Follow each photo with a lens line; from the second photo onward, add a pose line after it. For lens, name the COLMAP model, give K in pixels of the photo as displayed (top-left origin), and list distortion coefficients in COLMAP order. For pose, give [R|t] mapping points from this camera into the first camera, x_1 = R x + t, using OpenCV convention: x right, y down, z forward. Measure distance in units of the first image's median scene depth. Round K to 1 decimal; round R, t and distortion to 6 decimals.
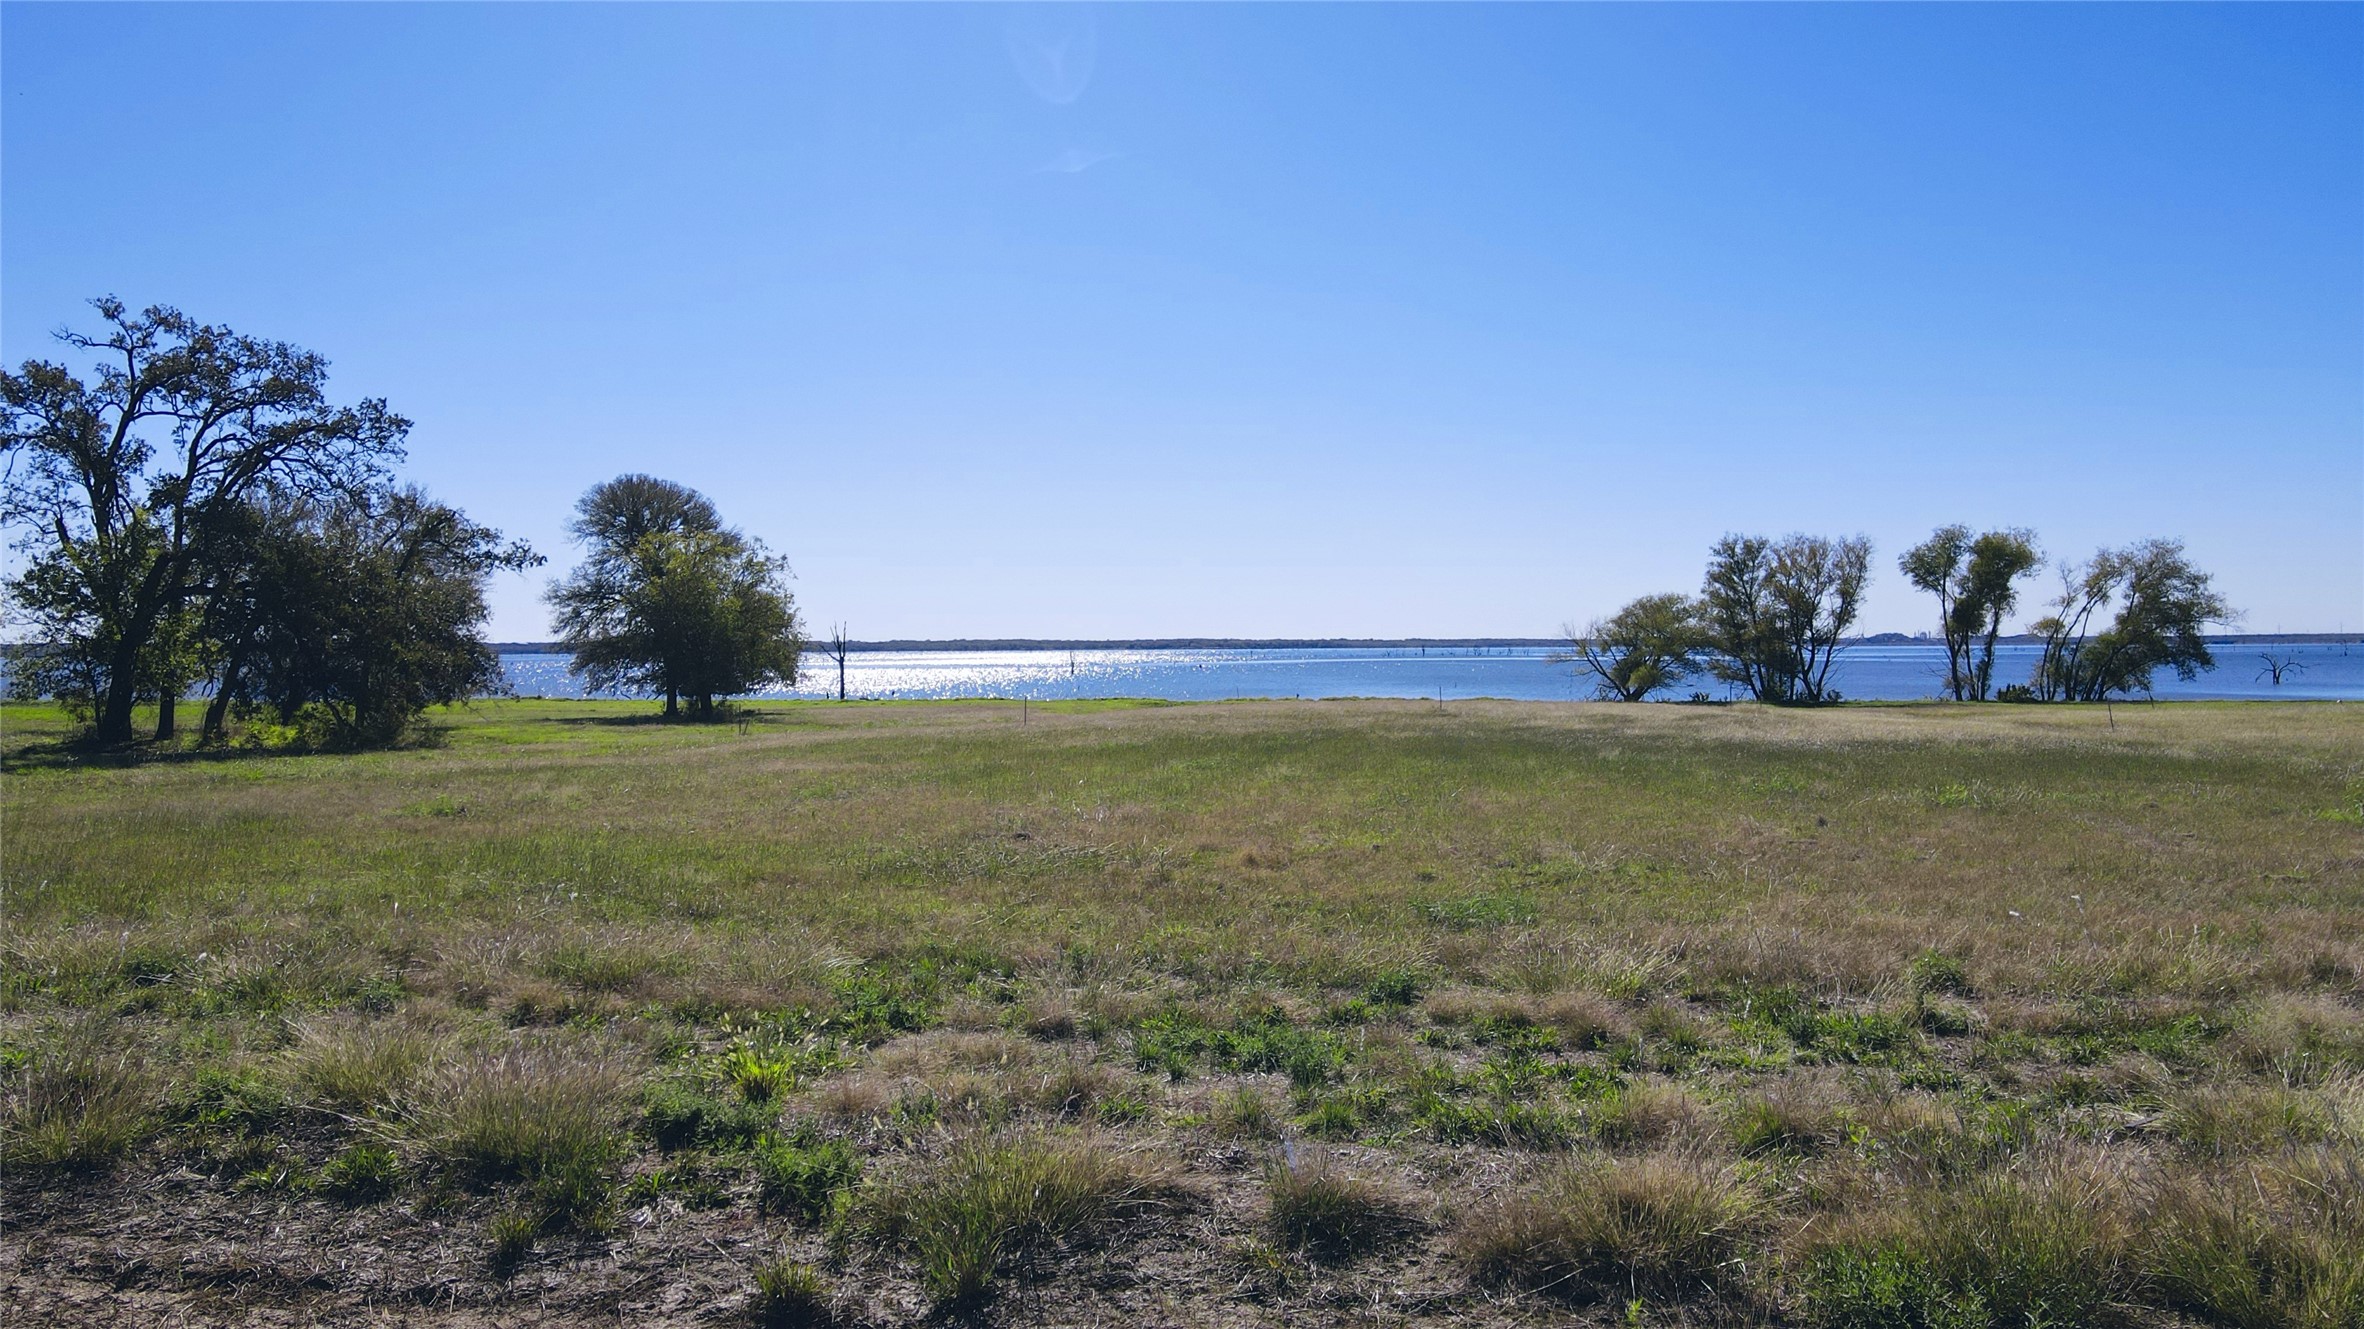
lens RADIAL K [[1734.7, 0, 1187.9], [0, 1734.7, 643.6], [0, 0, 1]] dist [0.000959, 0.026208]
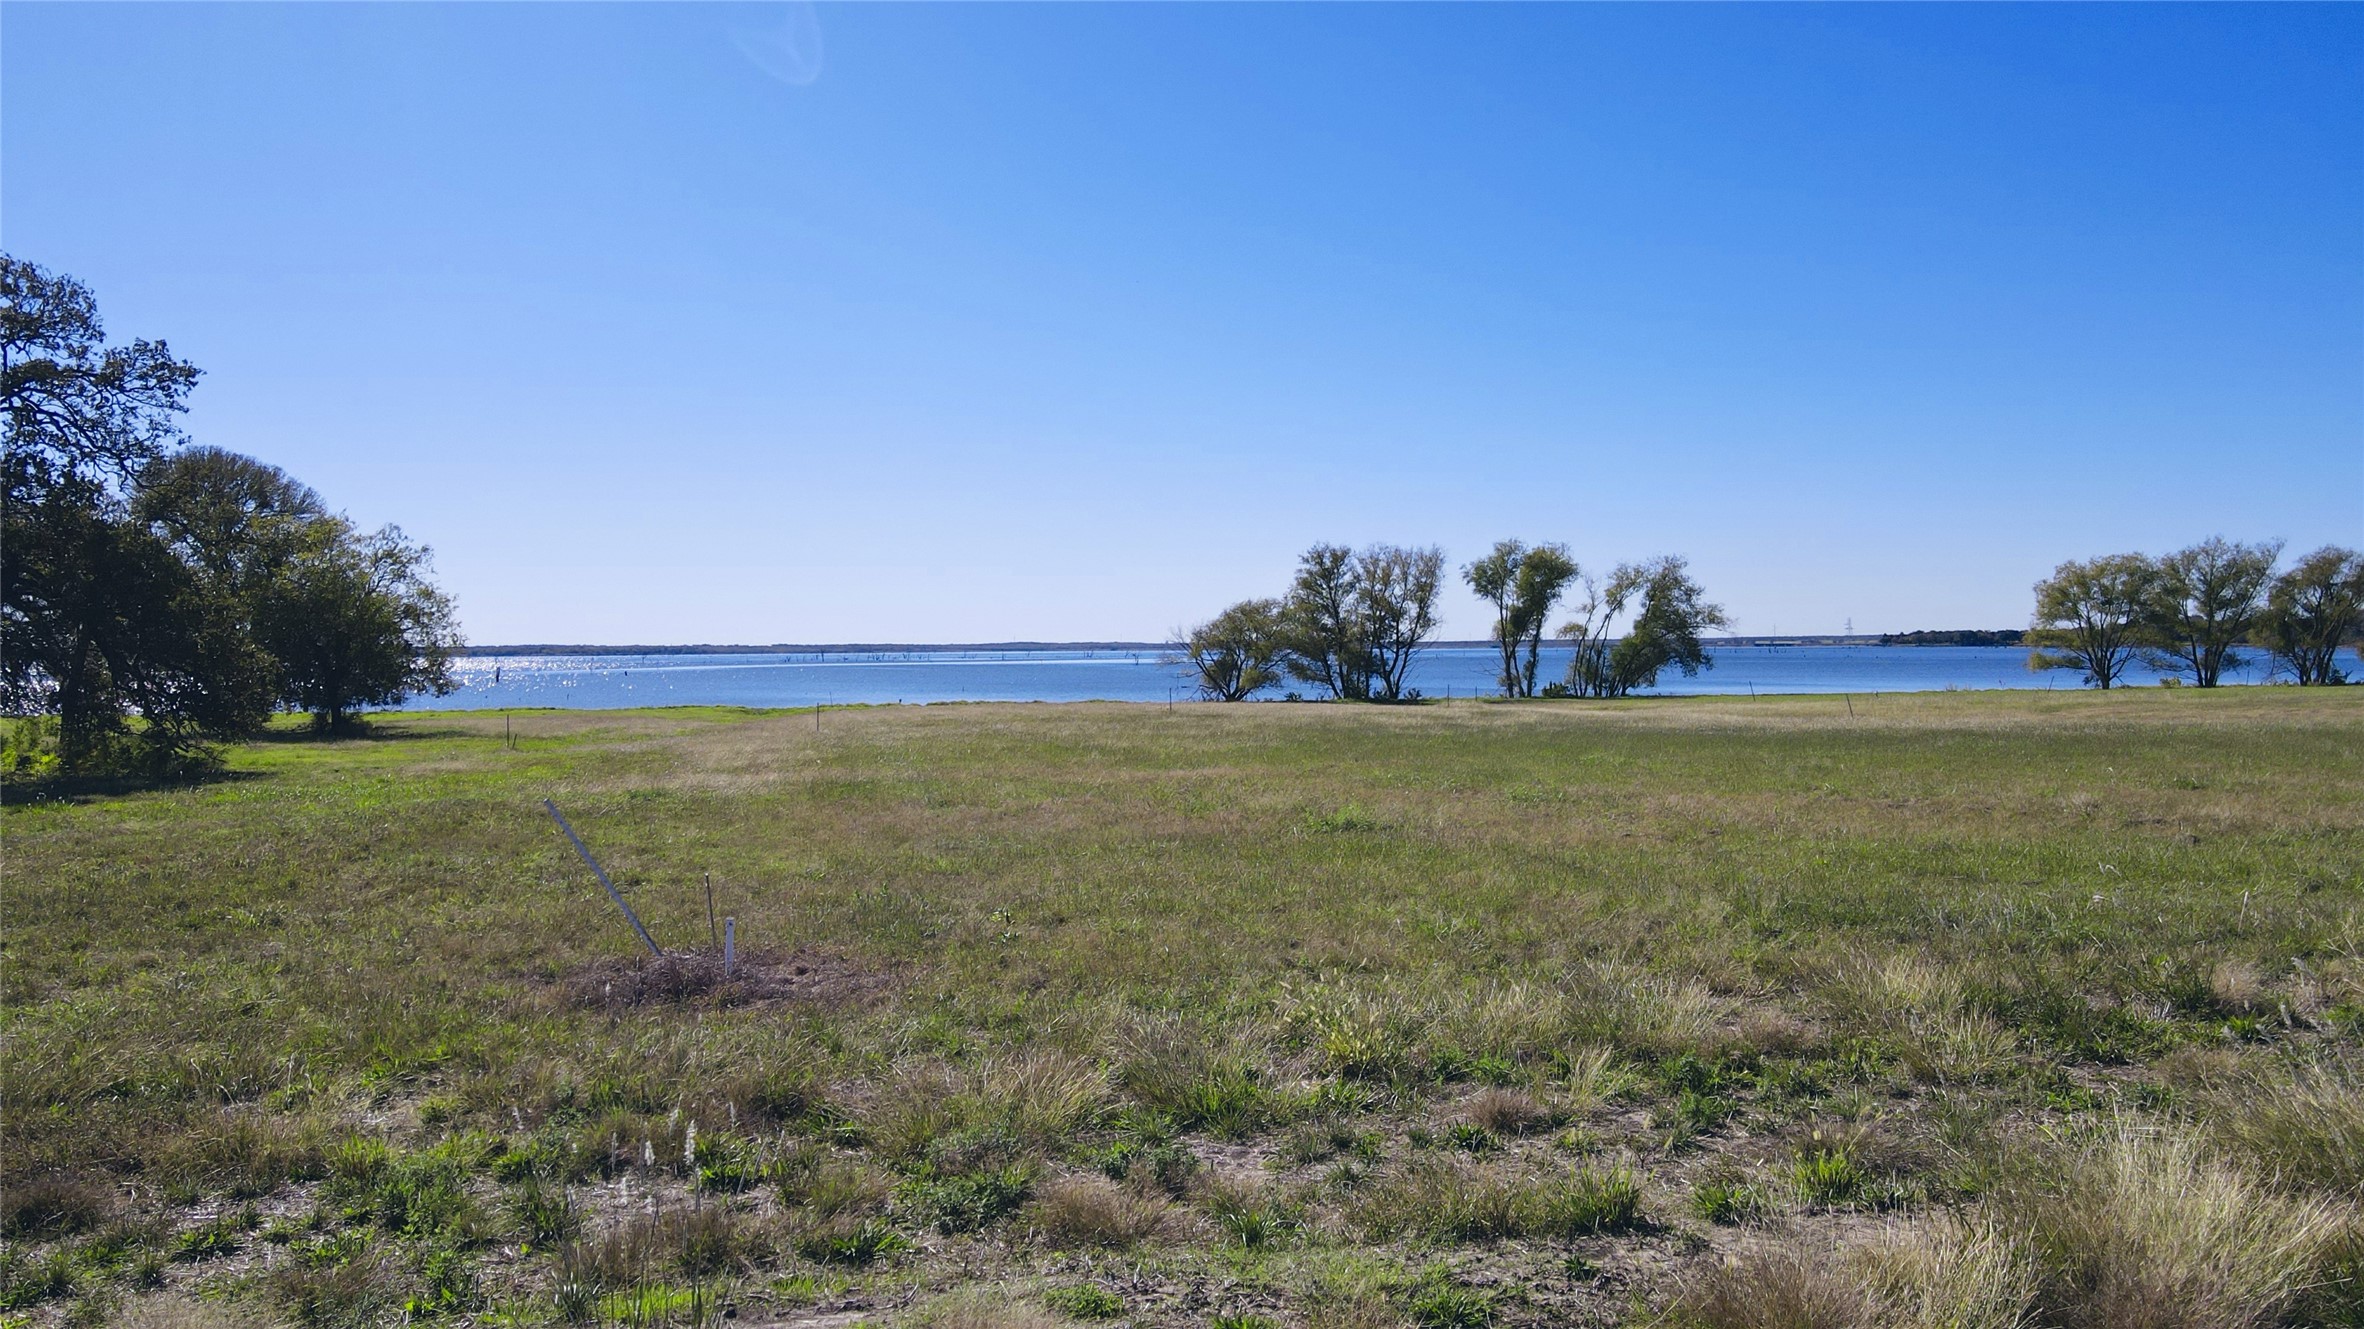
lens RADIAL K [[1734.7, 0, 1181.3], [0, 1734.7, 612.6], [0, 0, 1]] dist [0.000959, 0.026208]
pose [[0.936766, 0.006126, 0.349903, -0.142610], [0.001272, 0.999781, -0.020909, 0.001505], [-0.349954, 0.020032, 0.936553, 0.035886]]
